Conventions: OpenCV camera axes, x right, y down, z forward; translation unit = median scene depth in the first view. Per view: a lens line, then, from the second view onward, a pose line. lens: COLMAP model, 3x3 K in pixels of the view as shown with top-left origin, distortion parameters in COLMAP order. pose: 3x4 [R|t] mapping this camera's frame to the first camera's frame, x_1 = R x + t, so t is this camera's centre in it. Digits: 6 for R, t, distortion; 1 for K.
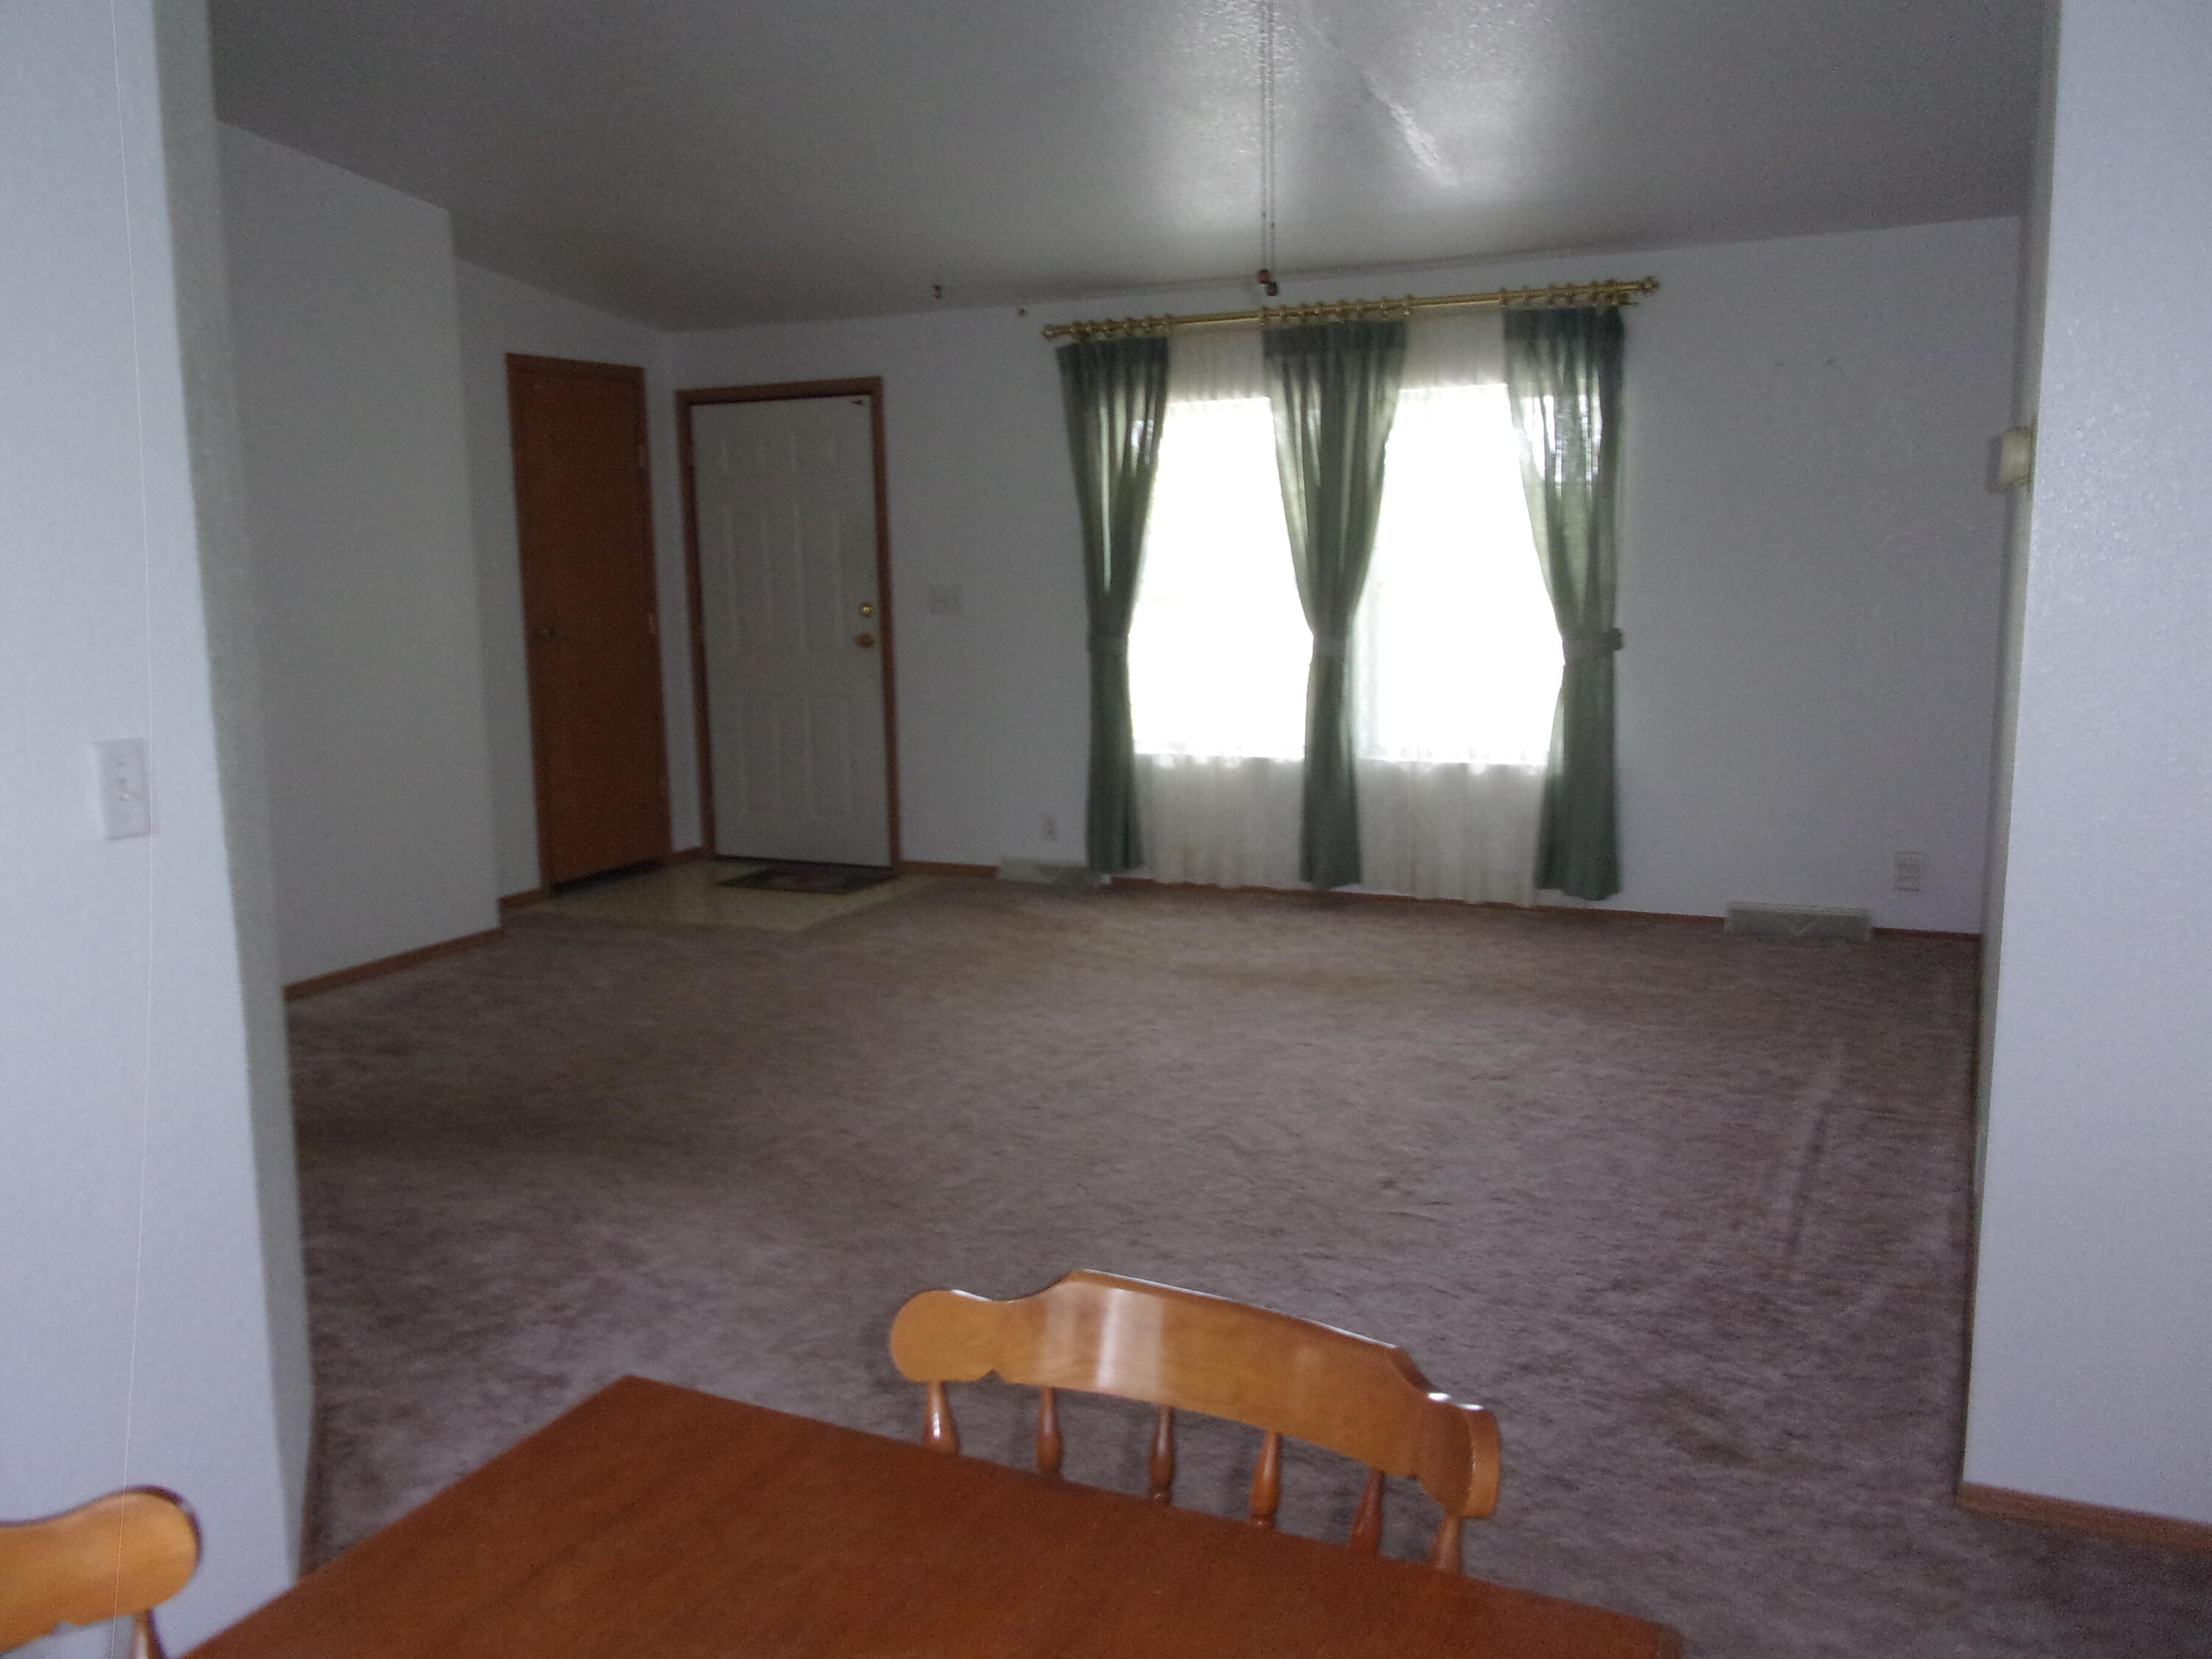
lens RADIAL K [[1866.7, 0, 1106.6], [0, 1866.7, 828.5], [0, 0, 1]] dist [0.036990, -0.060805]
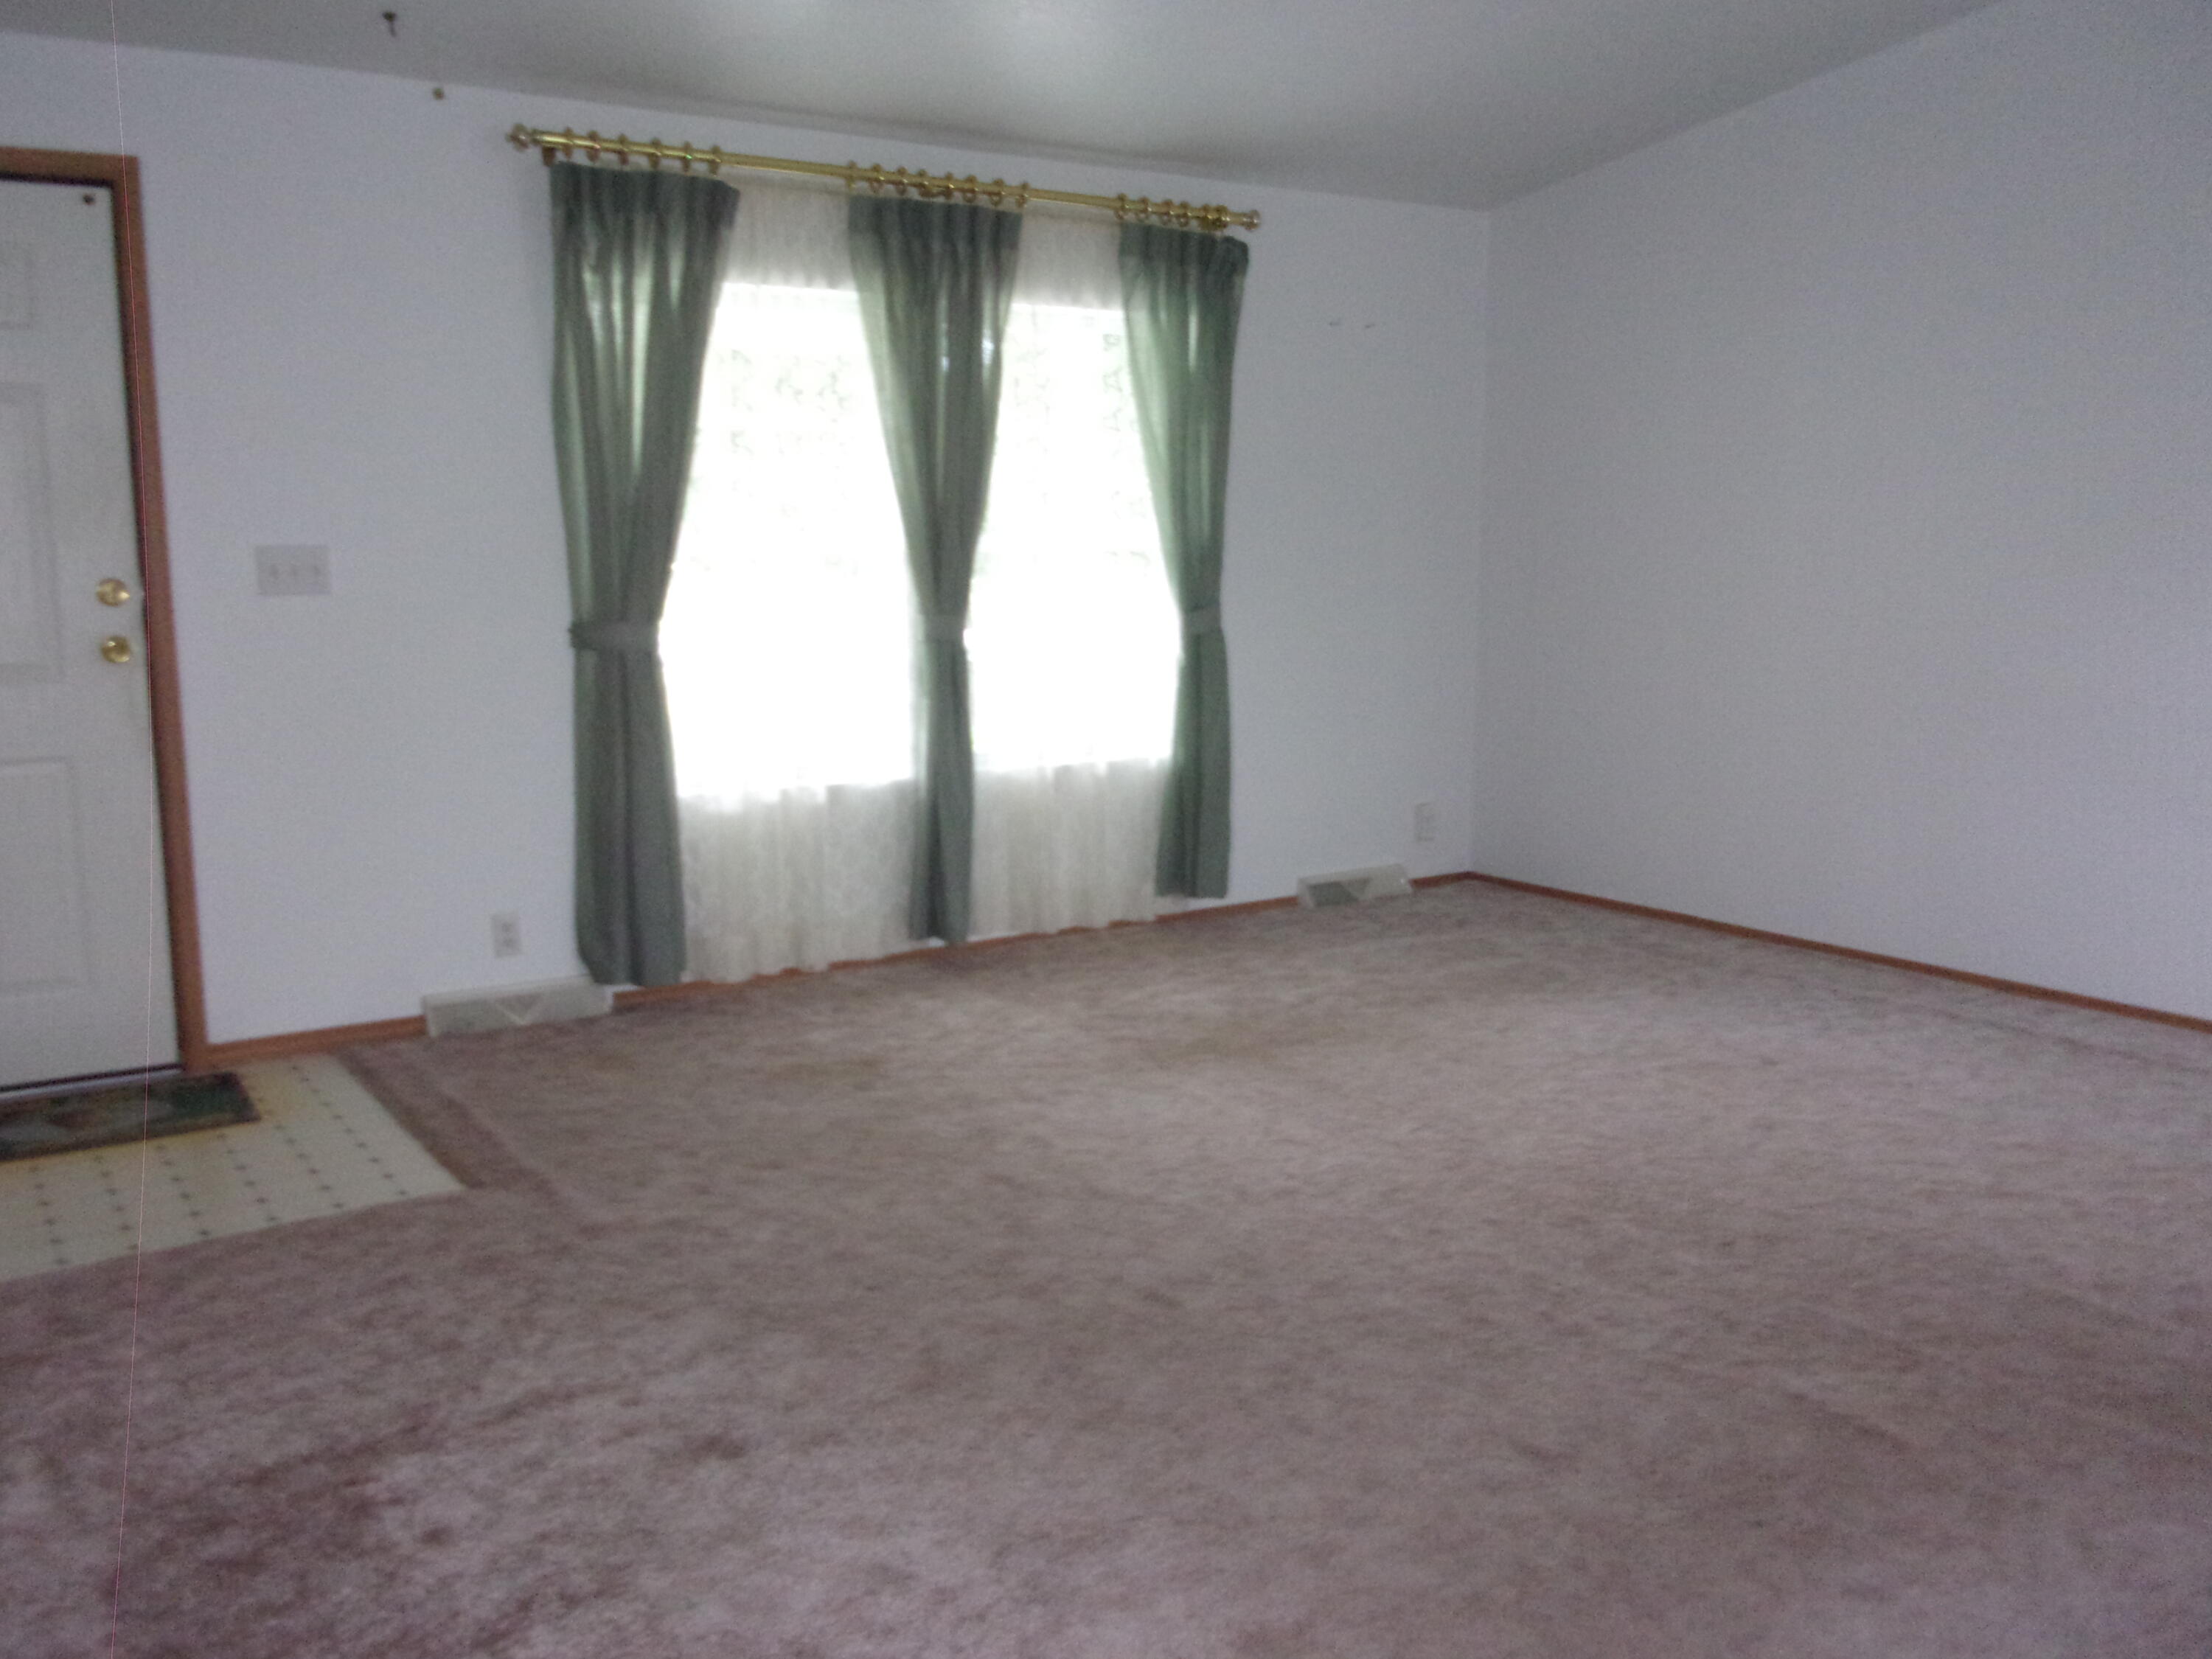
lens RADIAL K [[1866.7, 0, 1106.3], [0, 1866.7, 833.7], [0, 0, 1]] dist [0.036990, -0.060805]
pose [[0.513016, -0.118151, 0.850209, -0.516017], [0.123075, 0.990372, 0.063366, -0.055045], [-0.849510, 0.072132, 0.522619, 0.556597]]
